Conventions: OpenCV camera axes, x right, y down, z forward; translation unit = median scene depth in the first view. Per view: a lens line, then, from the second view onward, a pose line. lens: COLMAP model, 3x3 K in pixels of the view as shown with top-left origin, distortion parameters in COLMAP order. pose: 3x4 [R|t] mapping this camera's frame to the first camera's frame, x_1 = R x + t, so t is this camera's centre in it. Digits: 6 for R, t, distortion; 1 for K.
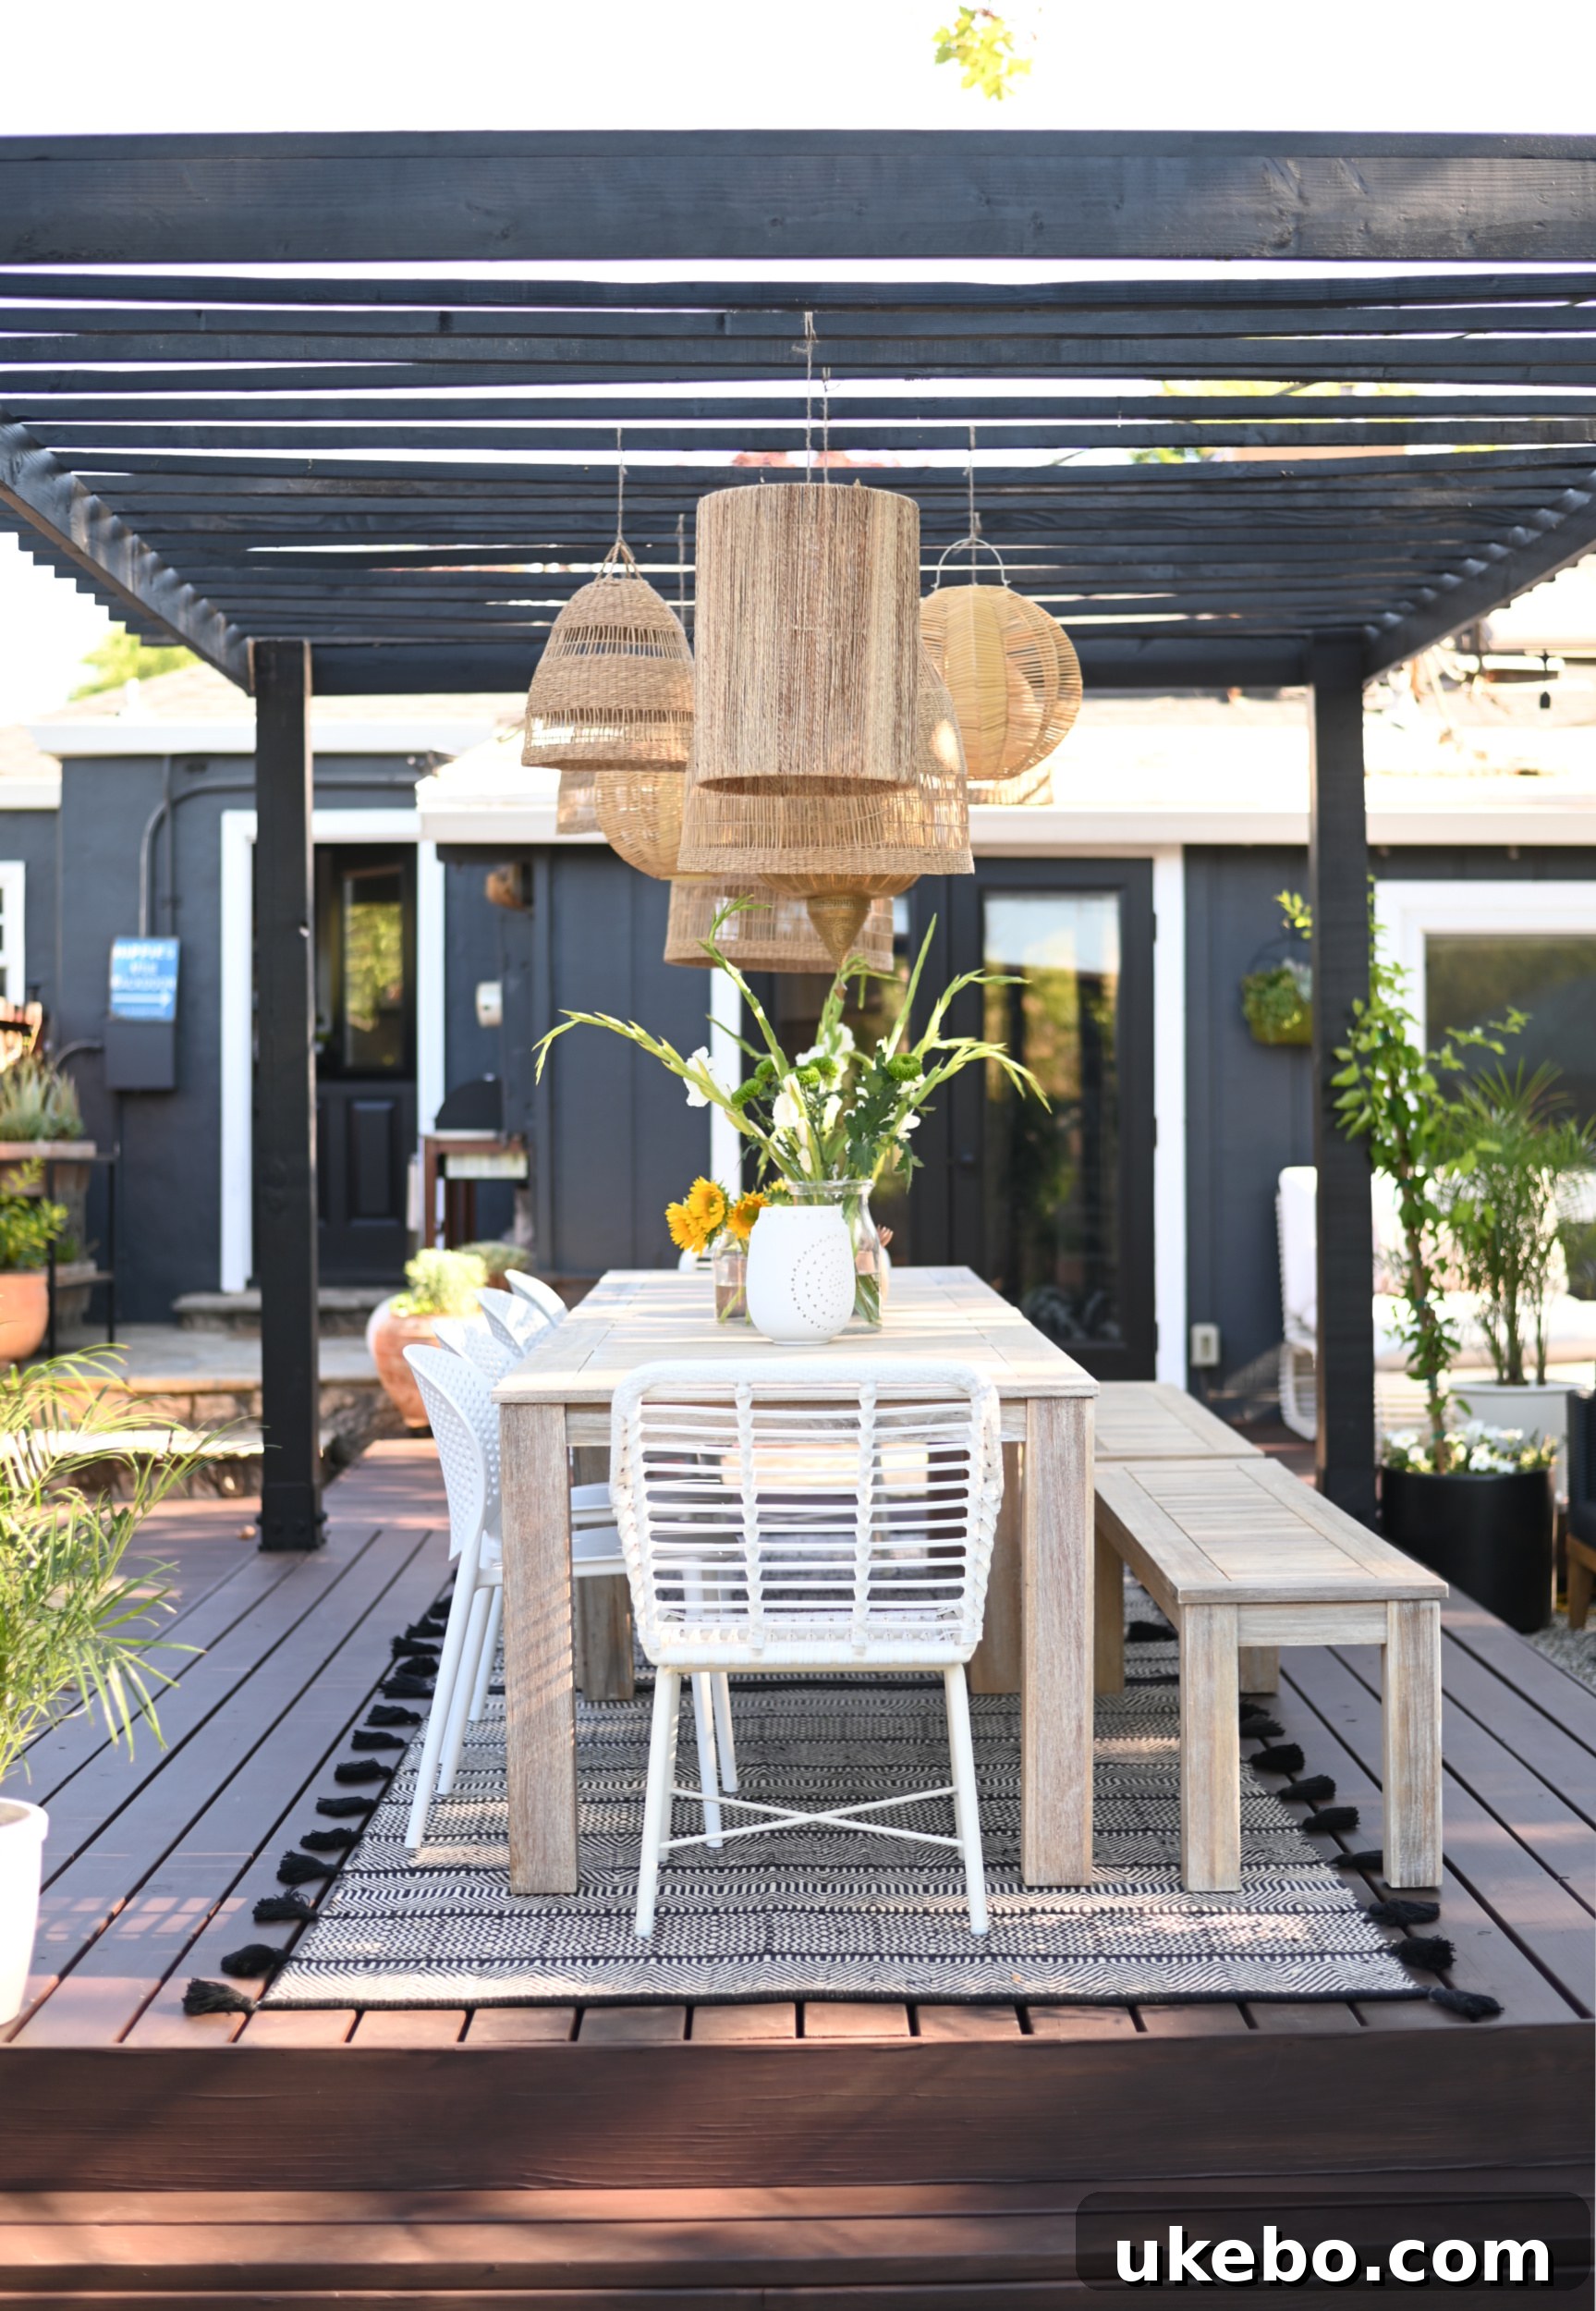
lens RADIAL K [[3622.6, 0, 798.0], [0, 3622.6, 1155.5], [0, 0, 1]] dist [-0.393975, 0.000222]
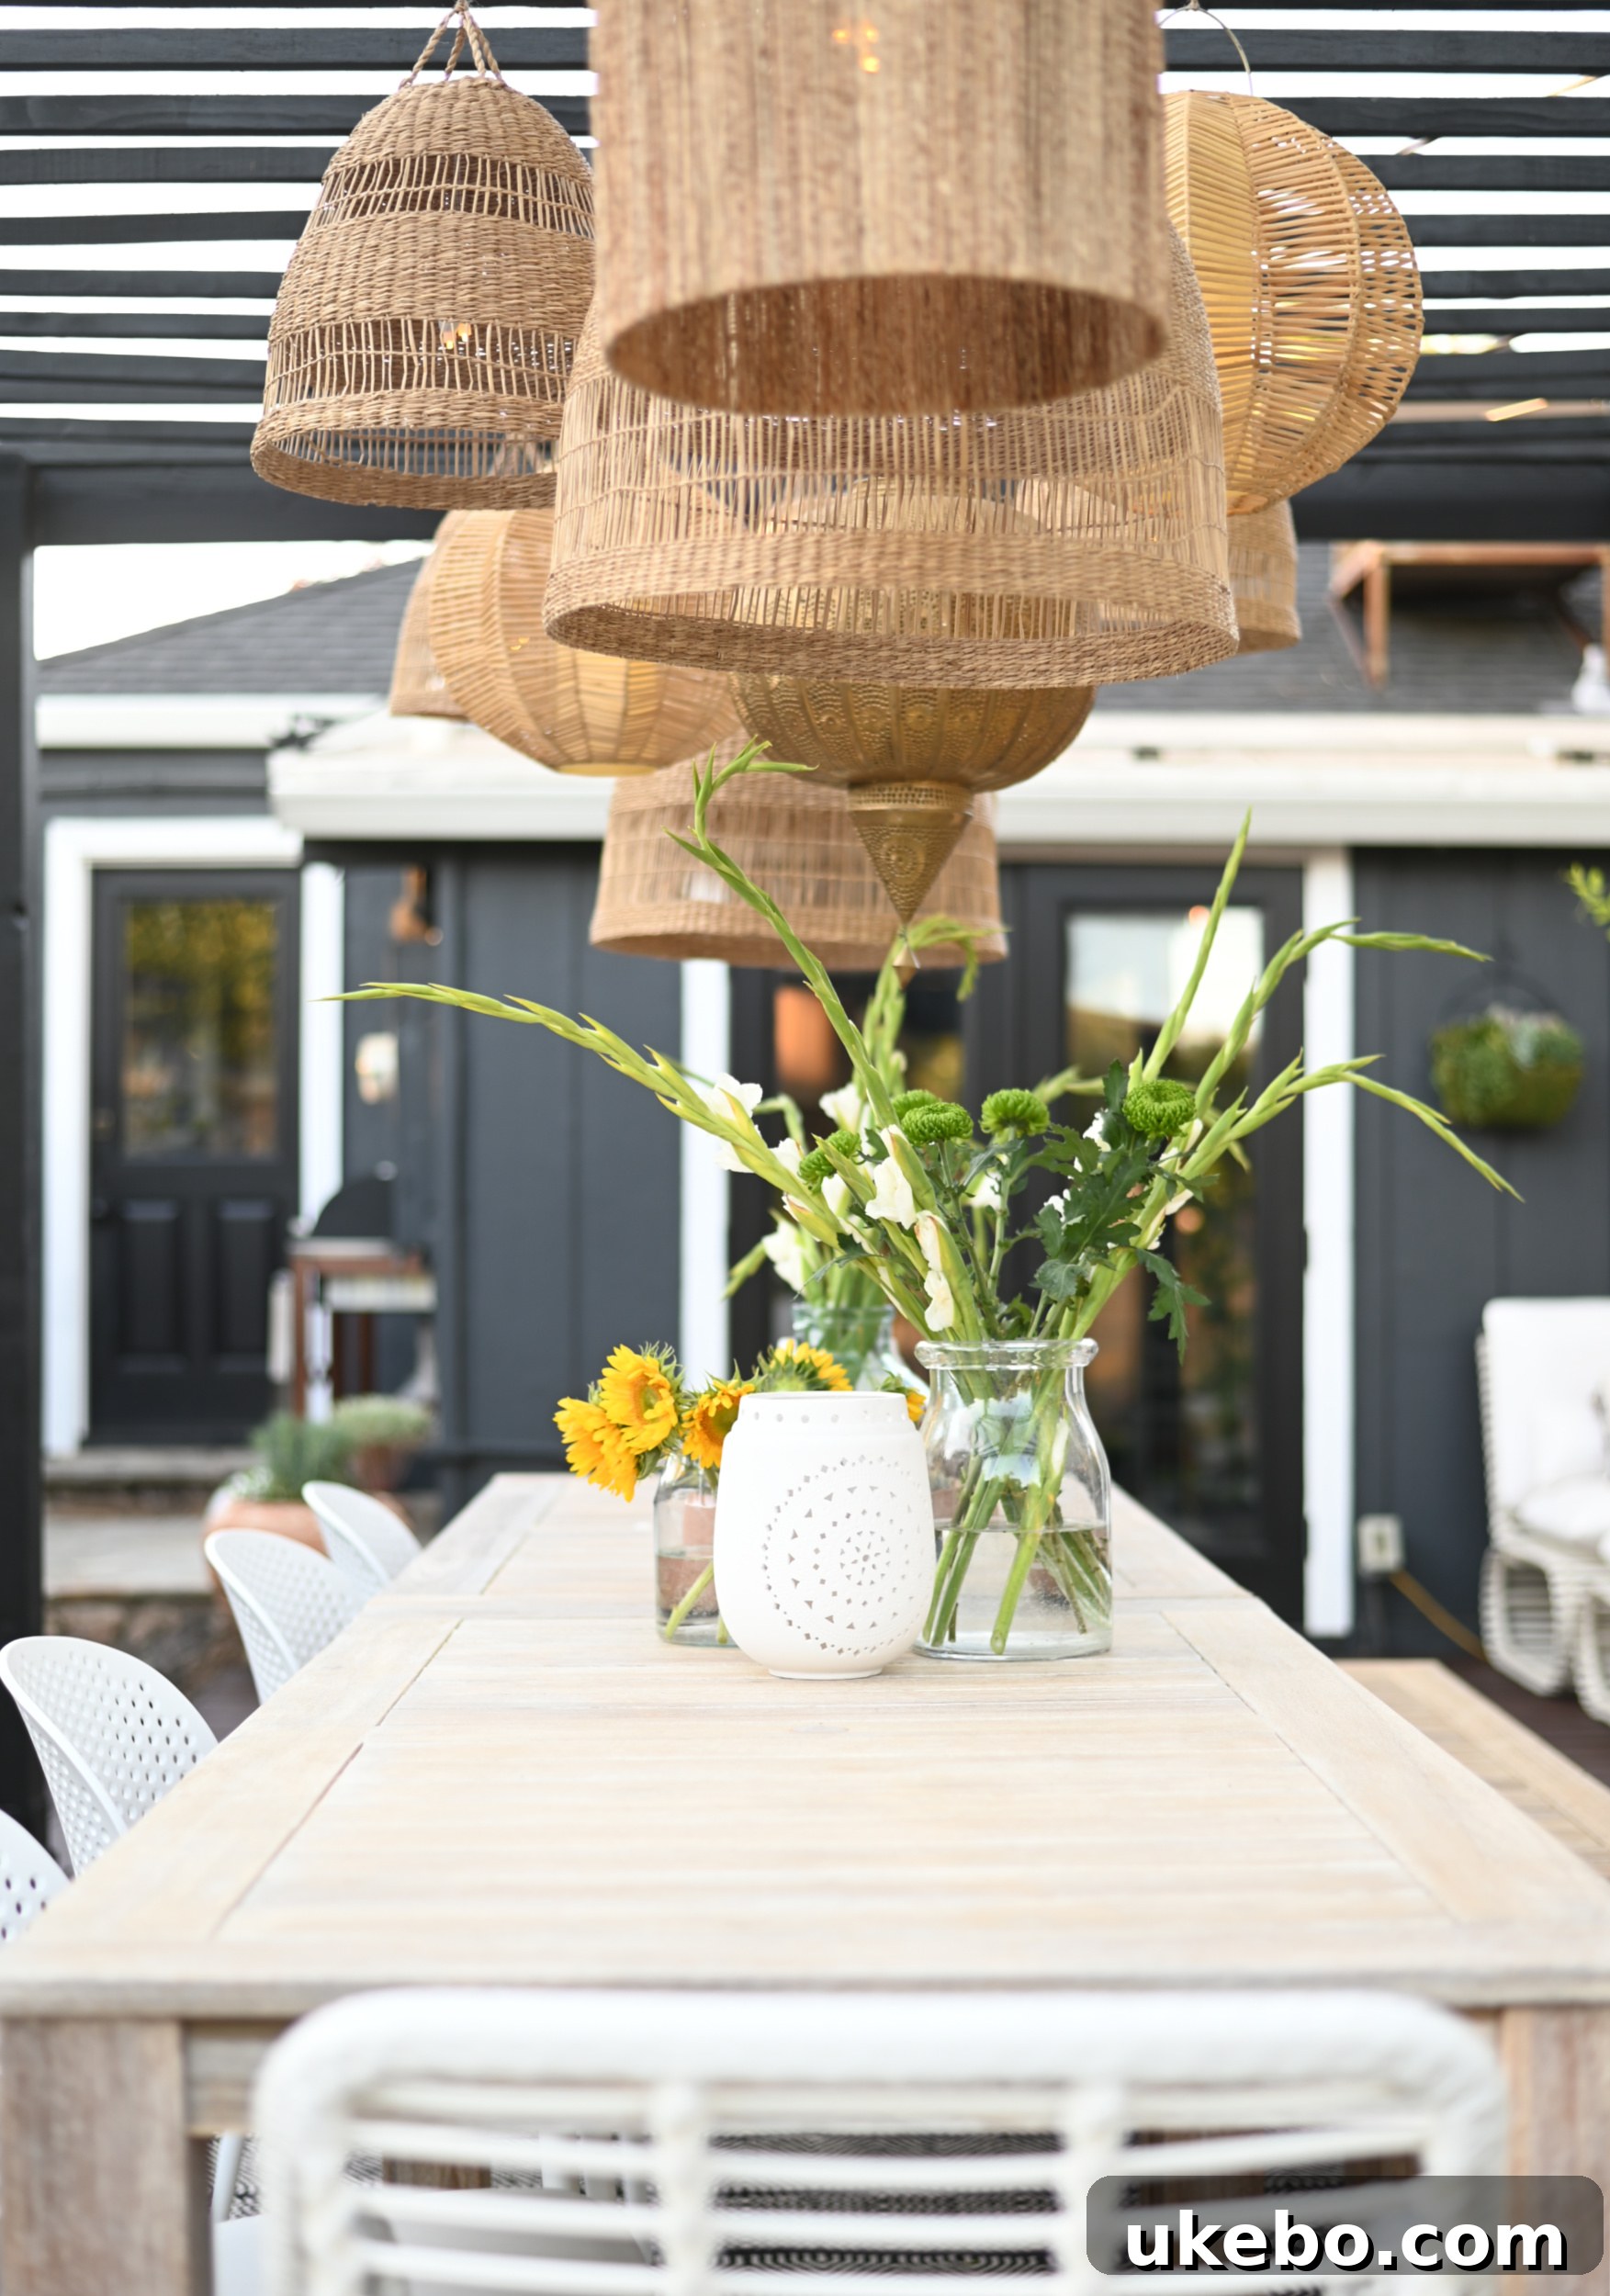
lens RADIAL K [[3699.5, 0, 805.0], [0, 3699.5, 1148.0], [0, 0, 1]] dist [-0.156940, -0.116788]
pose [[0.999997, 0.001273, 0.002210, -0.003686], [-0.001199, 0.999442, -0.033386, -0.002886], [-0.002251, 0.033384, 0.999440, 0.489031]]
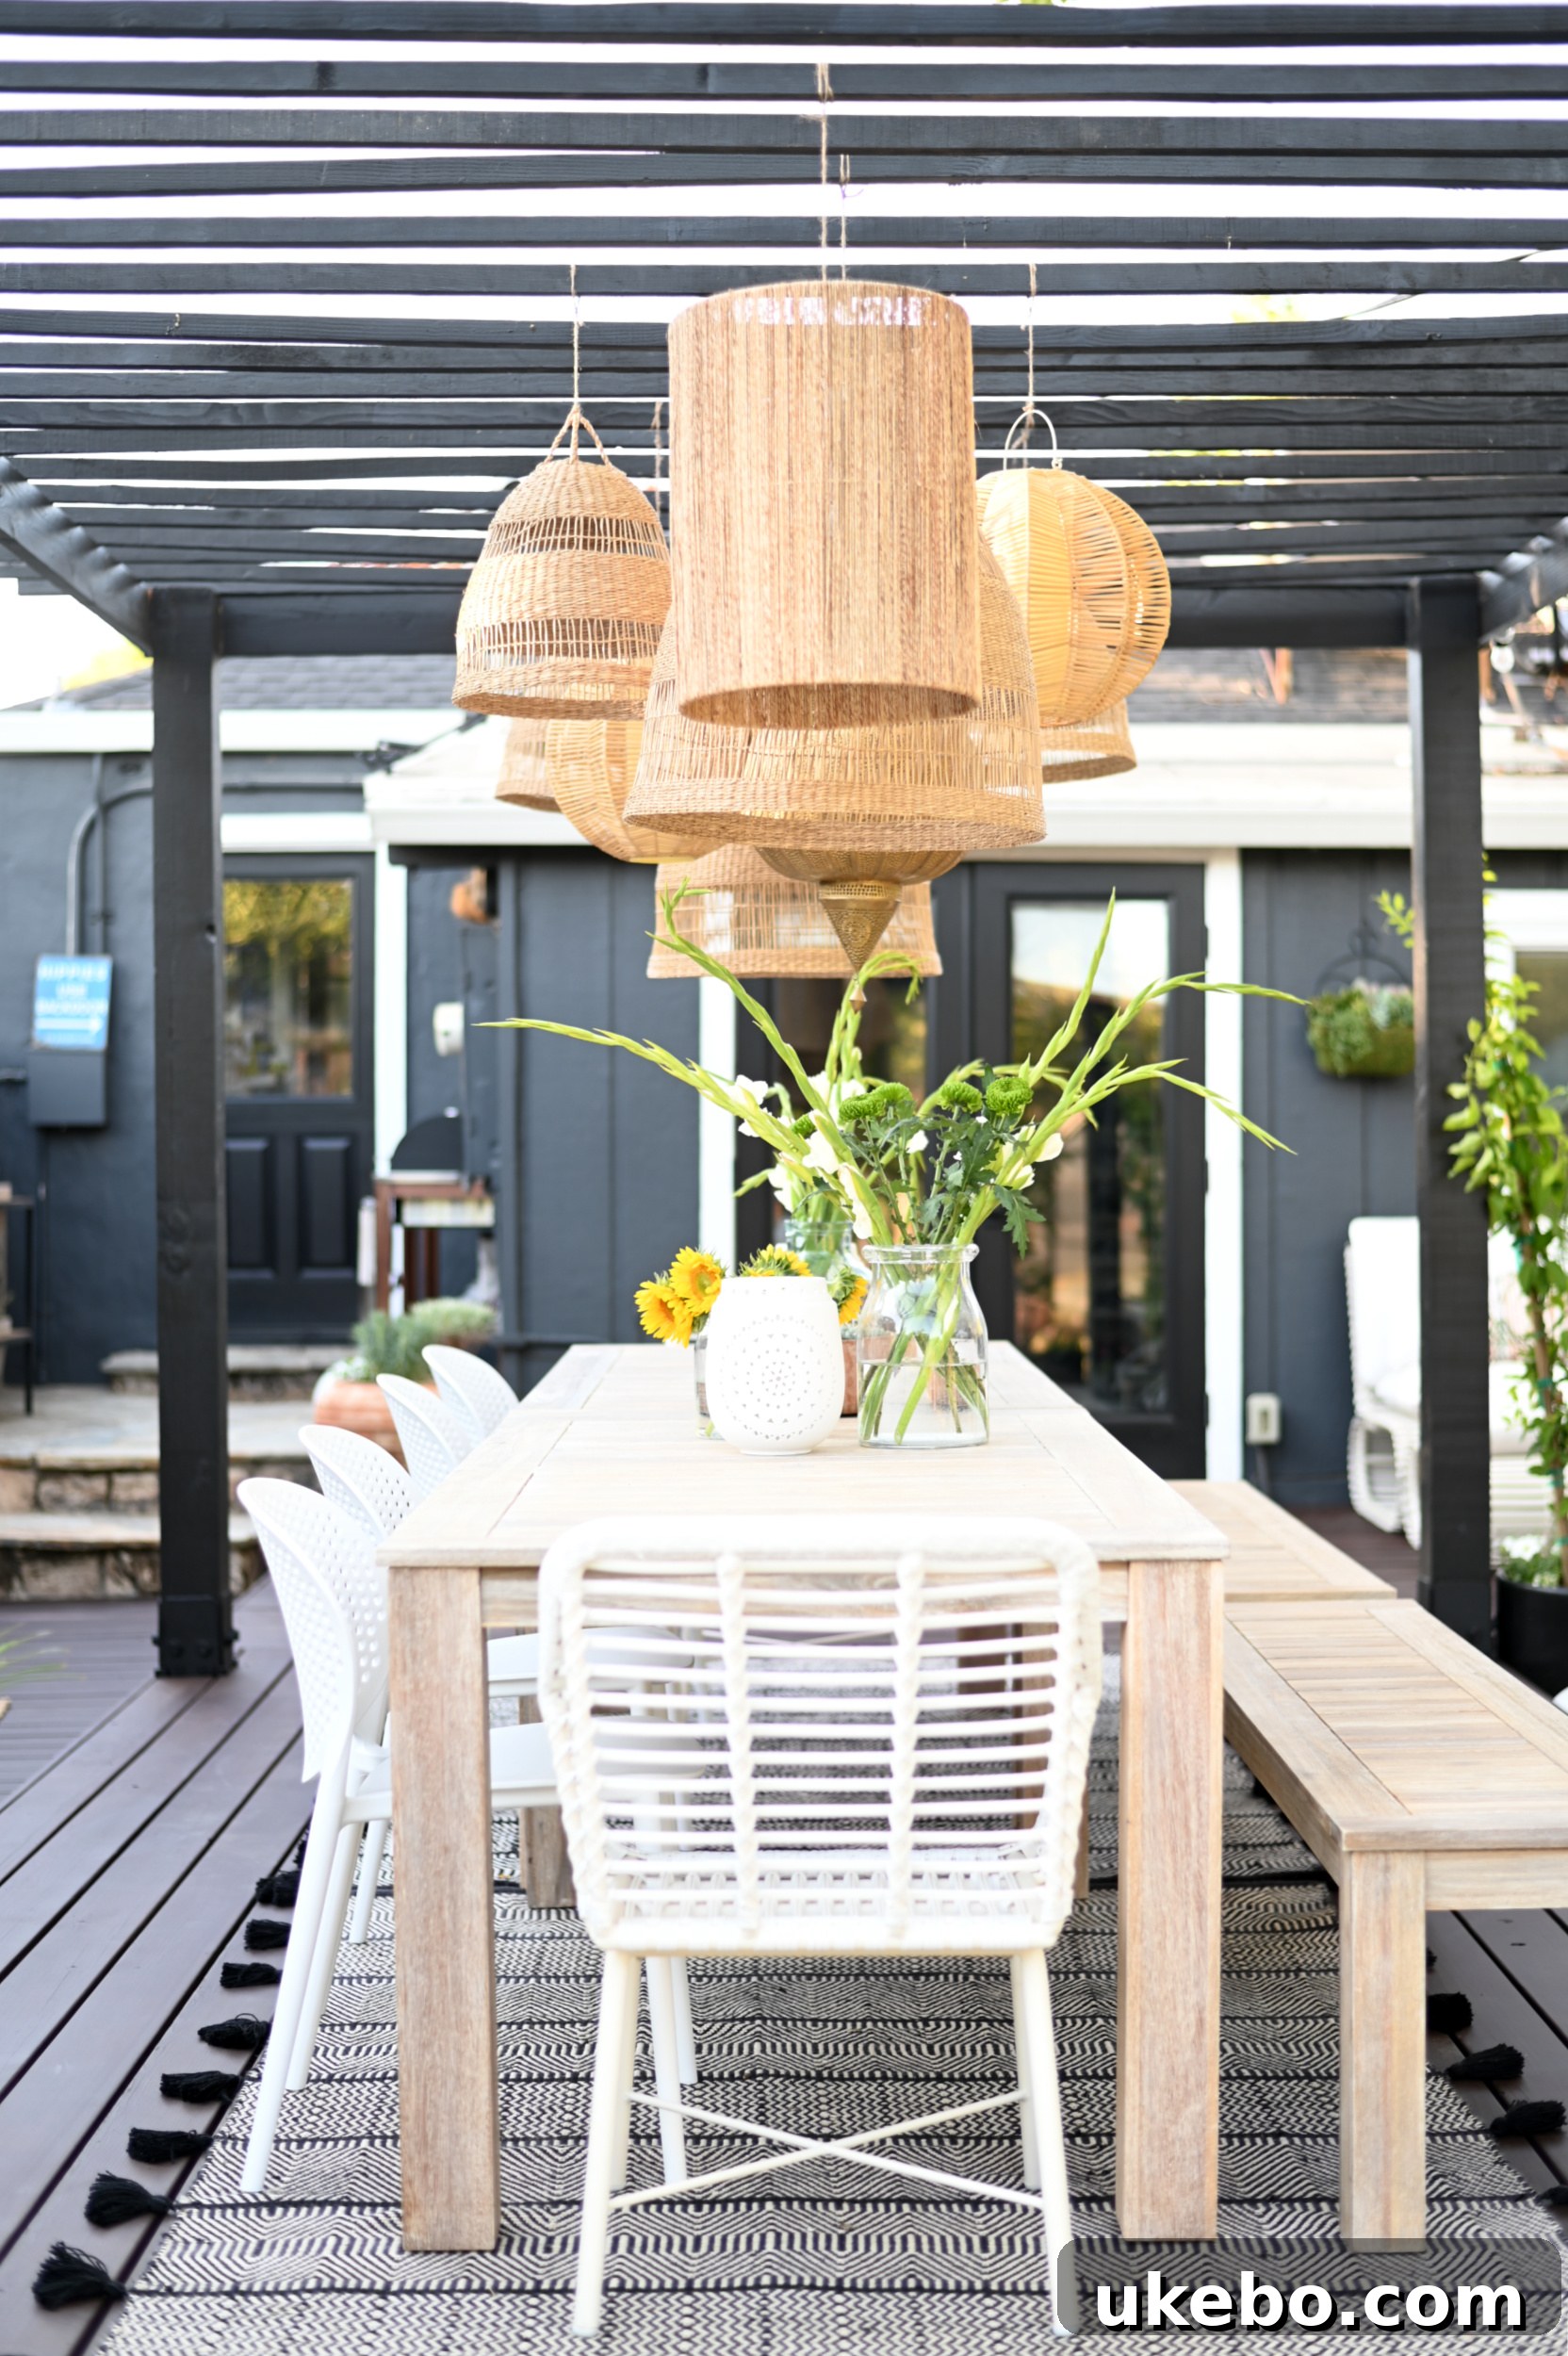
lens RADIAL K [[3612.2, 0, 784.0], [0, 3612.2, 1178.0], [0, 0, 1]] dist [-0.274786, 0.019589]
pose [[0.999994, 0.002128, -0.002902, -0.002030], [-0.002140, 0.999989, -0.004176, -0.003917], [0.002893, 0.004182, 0.999987, 0.221660]]
